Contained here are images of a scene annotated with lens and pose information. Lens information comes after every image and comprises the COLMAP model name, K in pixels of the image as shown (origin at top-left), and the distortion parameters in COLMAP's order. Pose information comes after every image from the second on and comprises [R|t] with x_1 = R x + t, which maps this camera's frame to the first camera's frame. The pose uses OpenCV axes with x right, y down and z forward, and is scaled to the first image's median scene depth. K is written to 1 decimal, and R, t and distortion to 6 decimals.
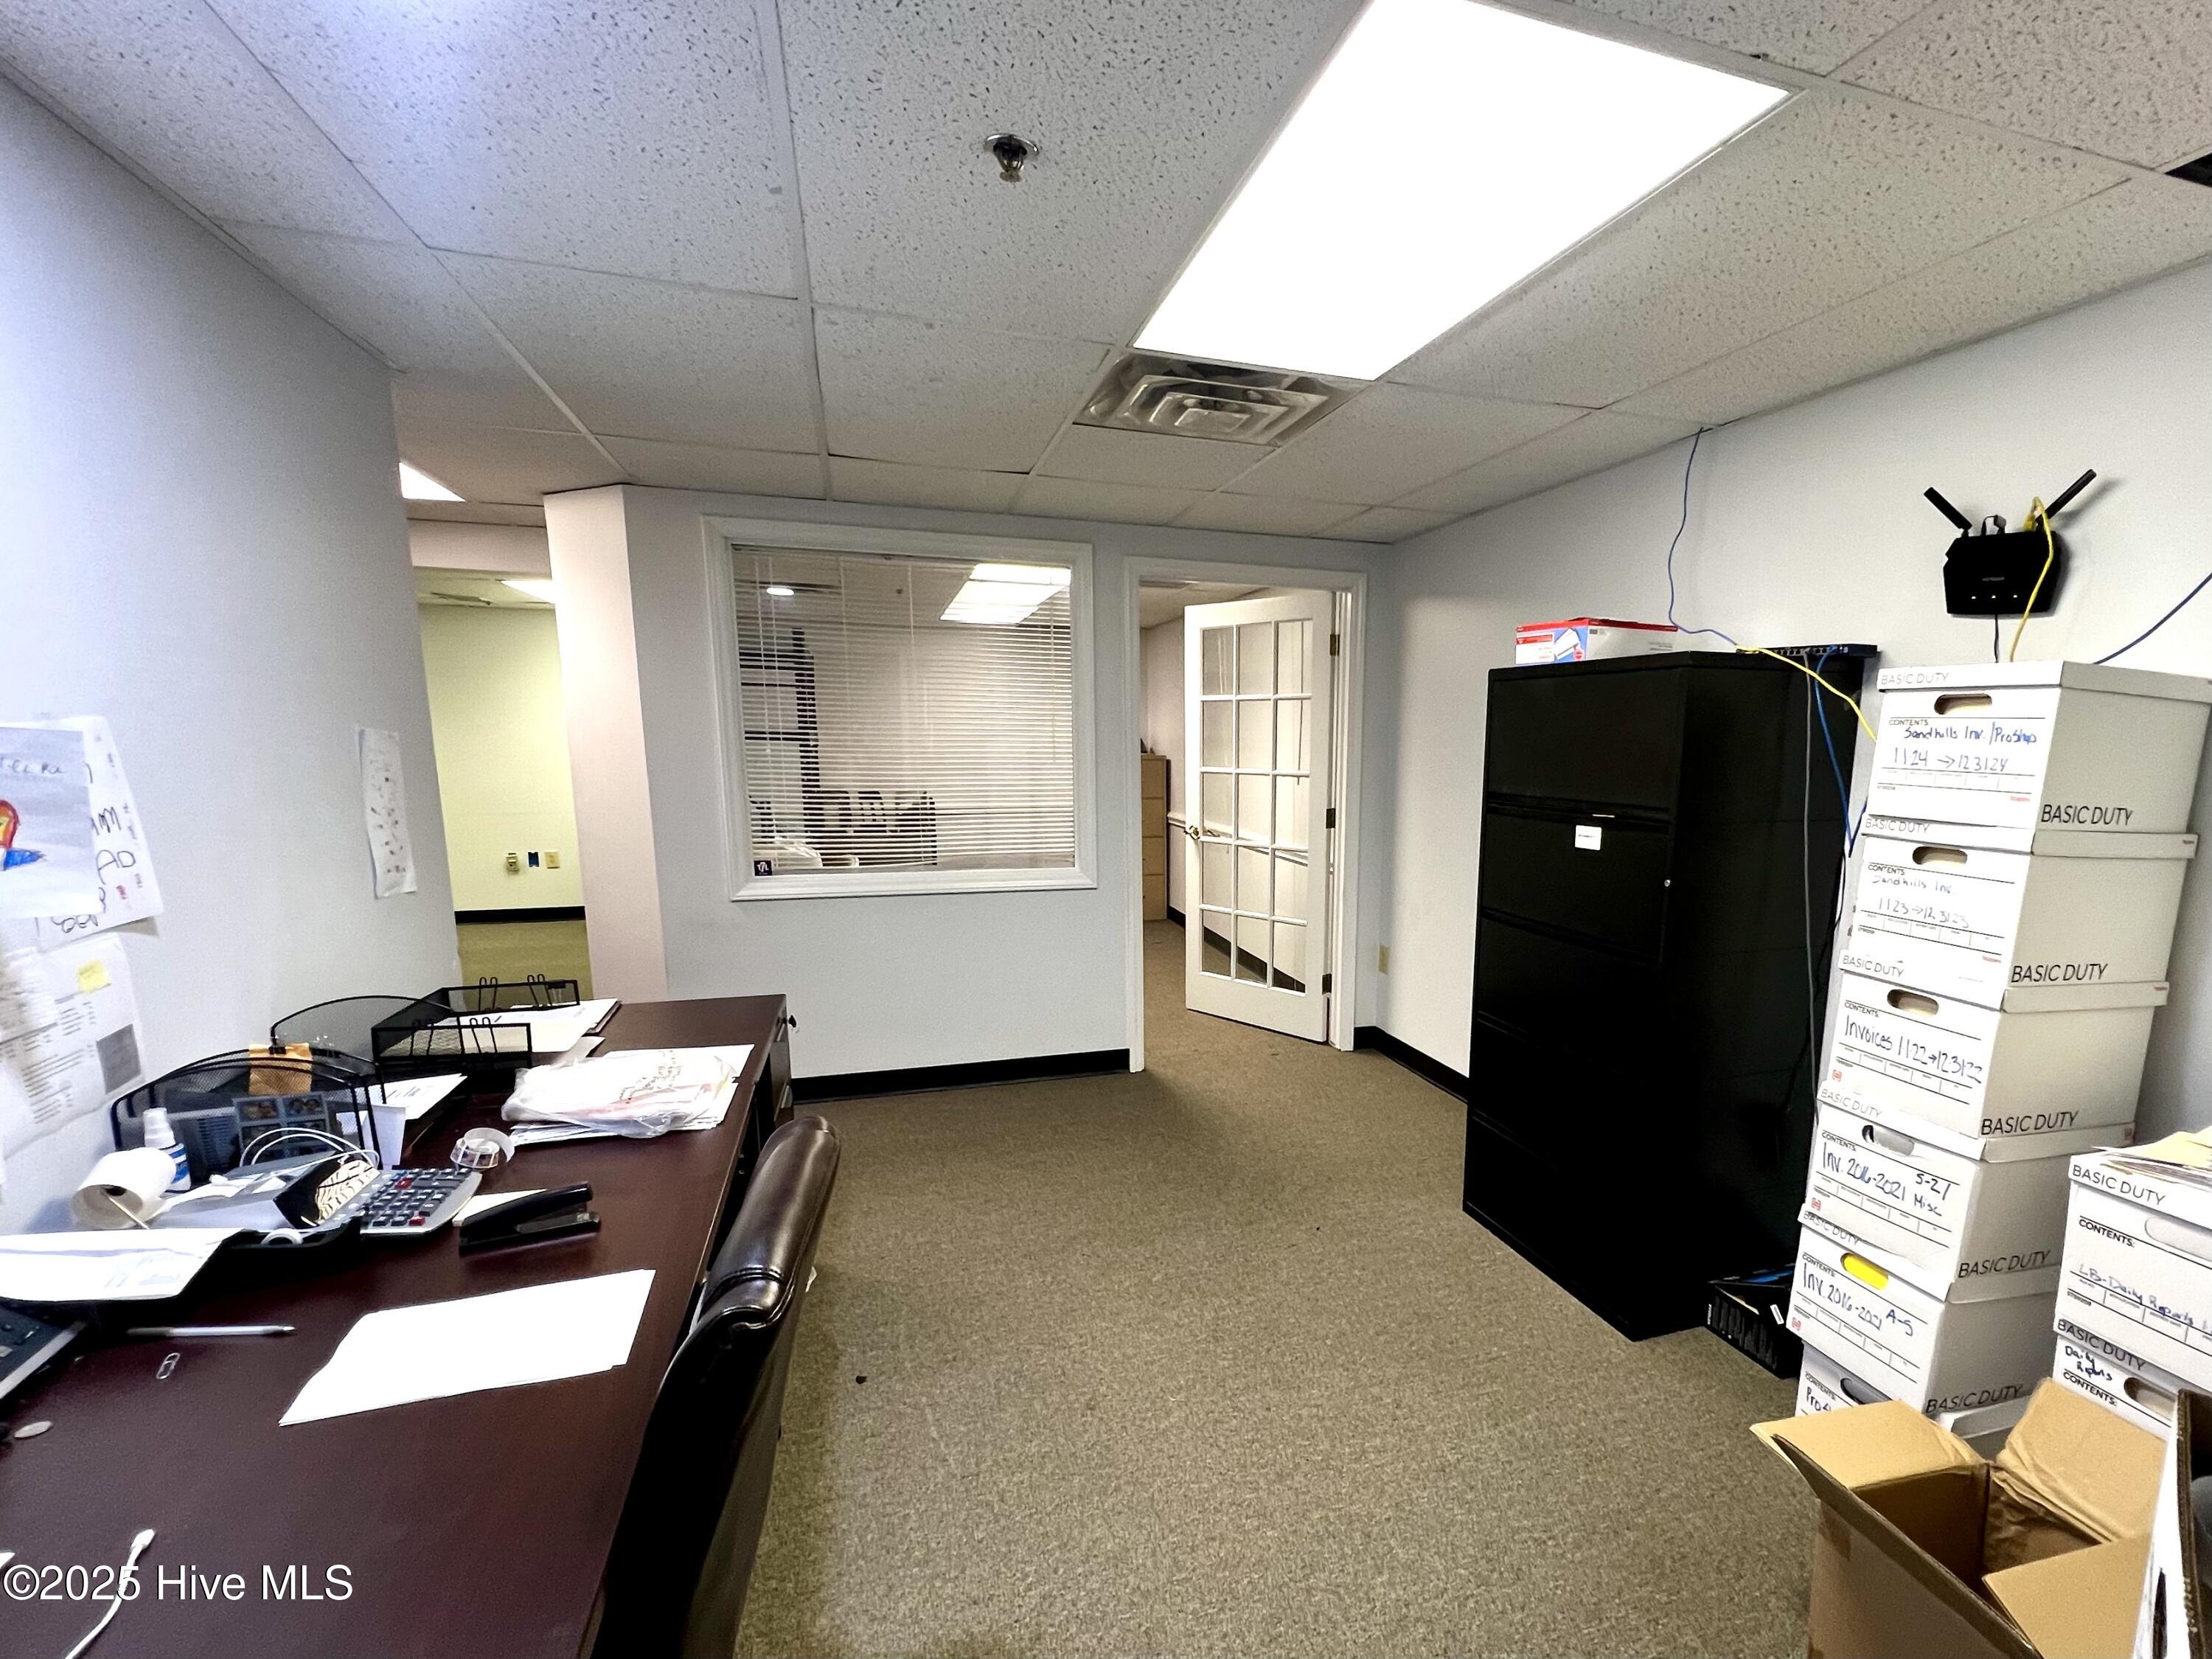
lens RADIAL K [[878.4, 0, 1111.6], [0, 878.4, 897.9], [0, 0, 1]] dist [-0.000567, 0.000086]
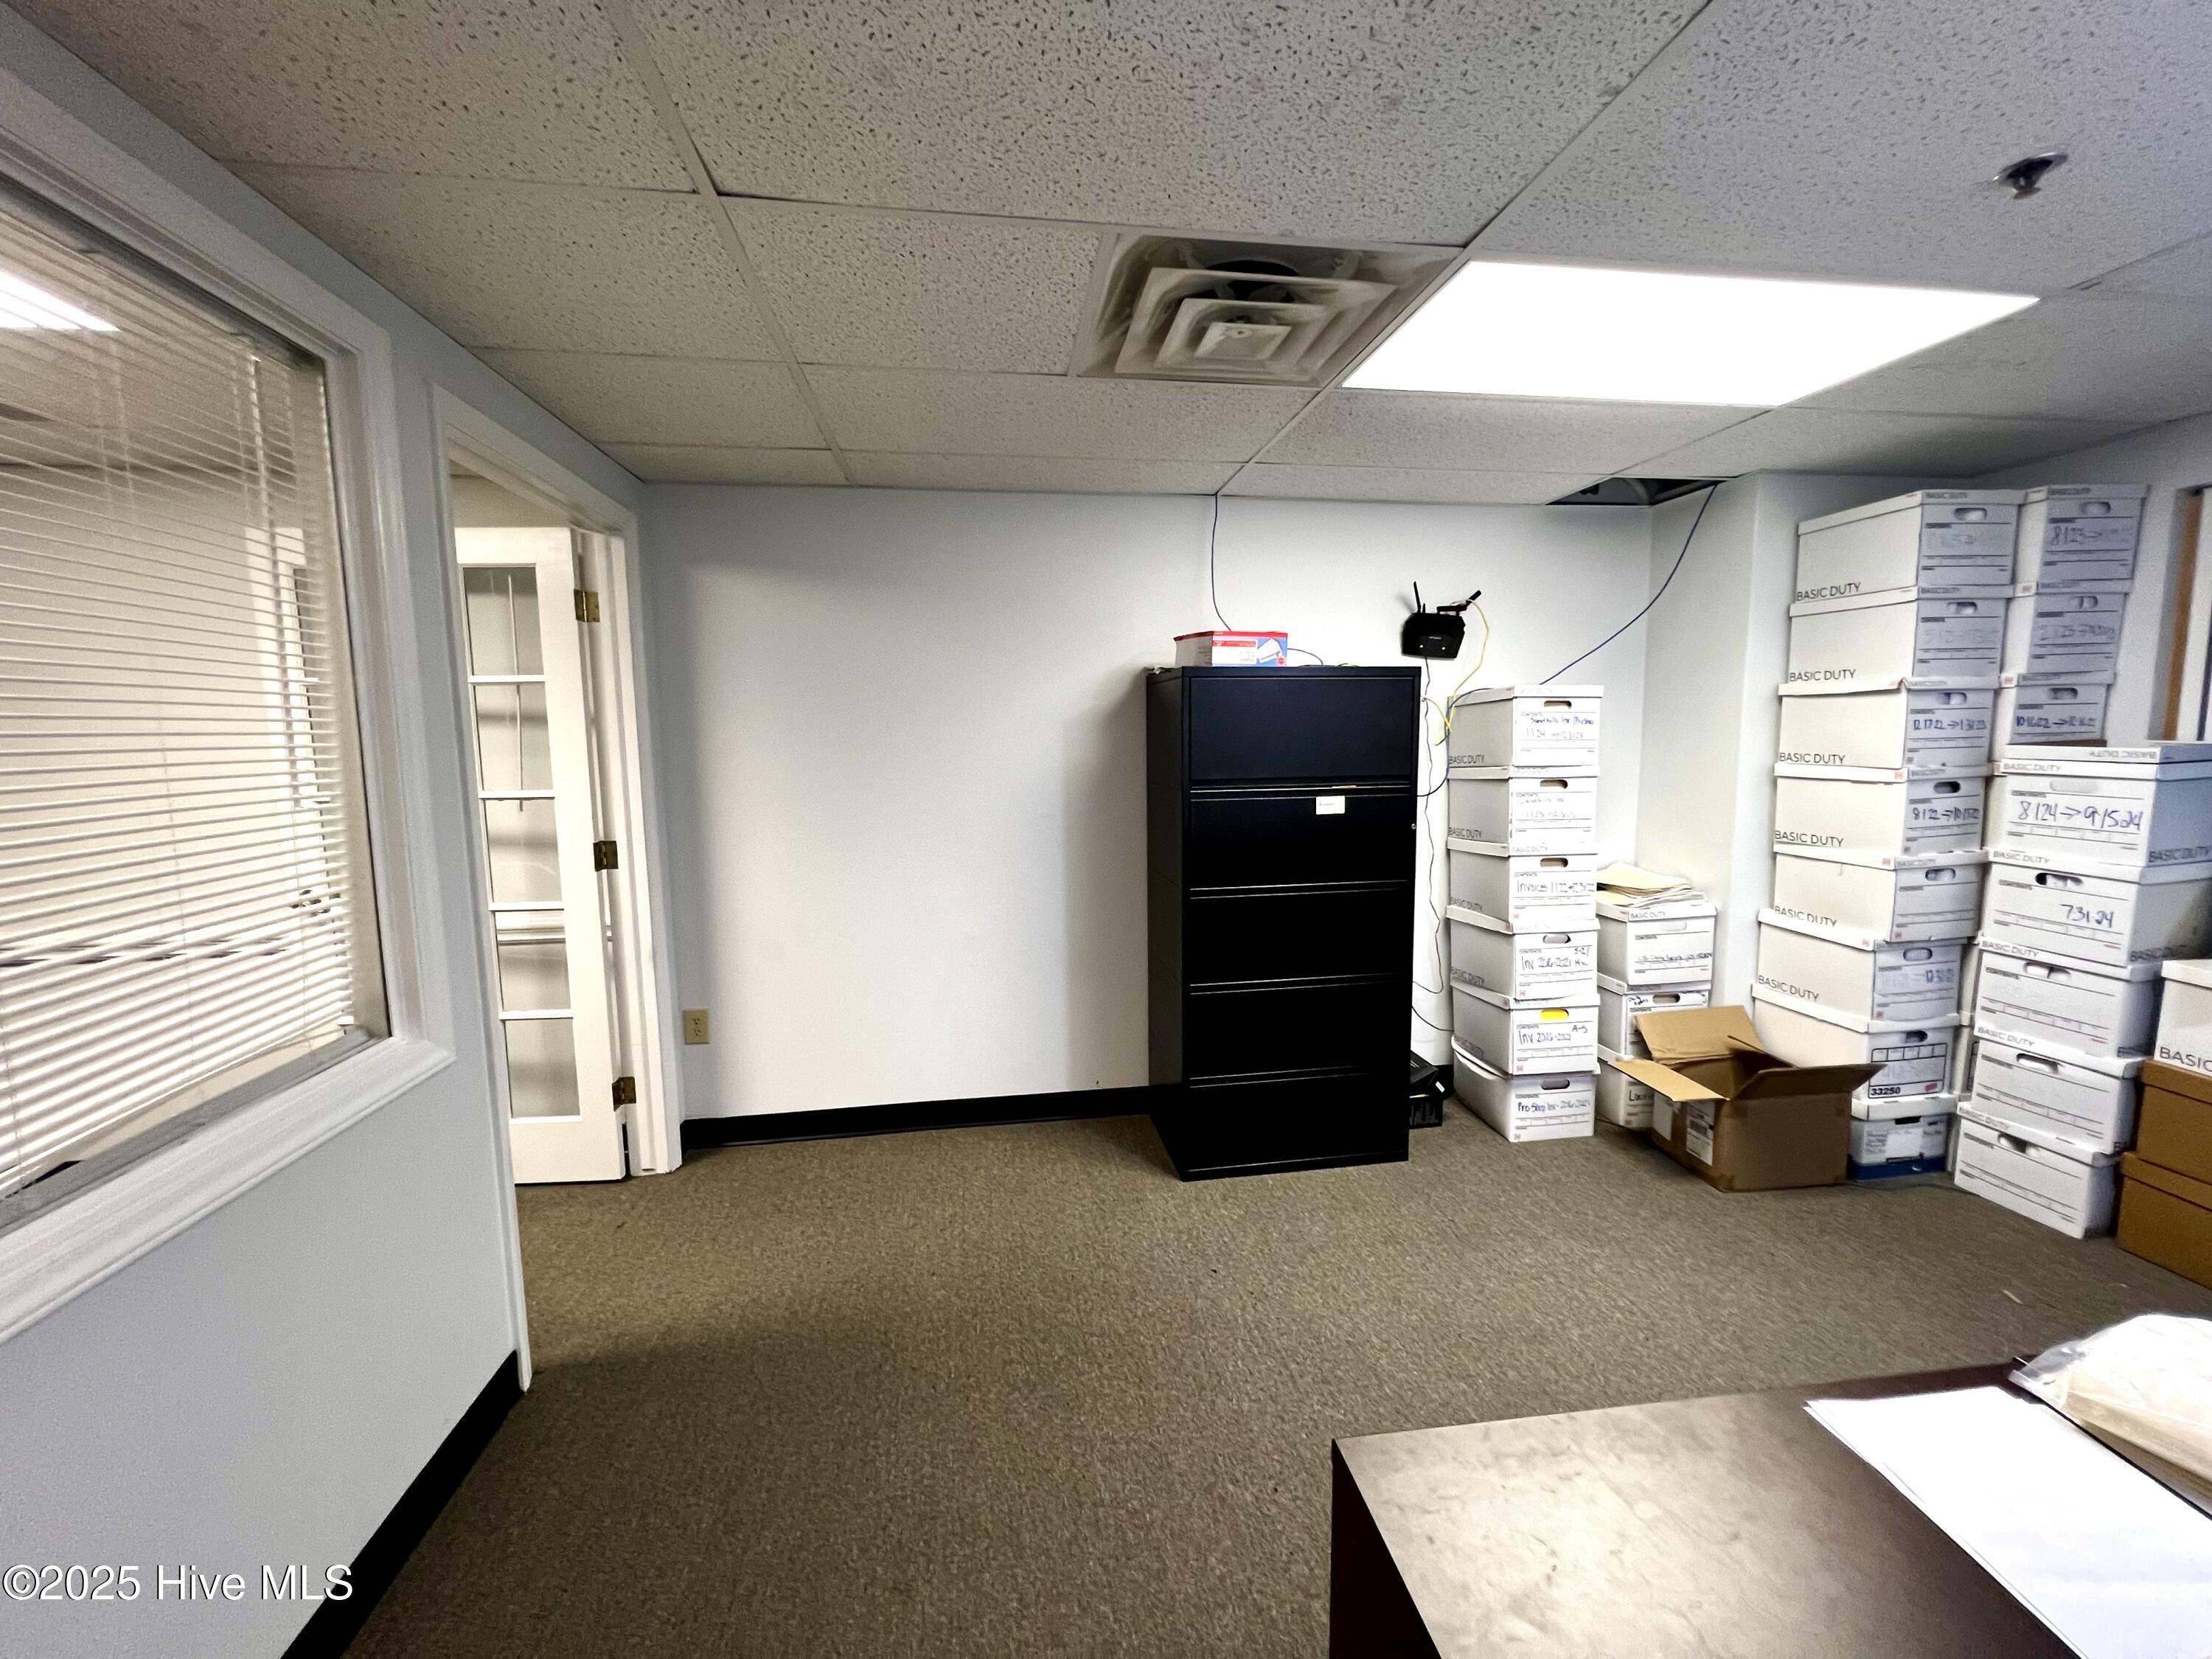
lens RADIAL K [[887.4, 0, 1104.8], [0, 887.4, 827.4], [0, 0, 1]] dist [-0.001645, 0.000274]
pose [[0.195855, -0.117434, 0.973576, -1.037049], [0.193440, 0.977923, 0.079044, -0.270449], [-0.961365, 0.172847, 0.214248, 1.404778]]
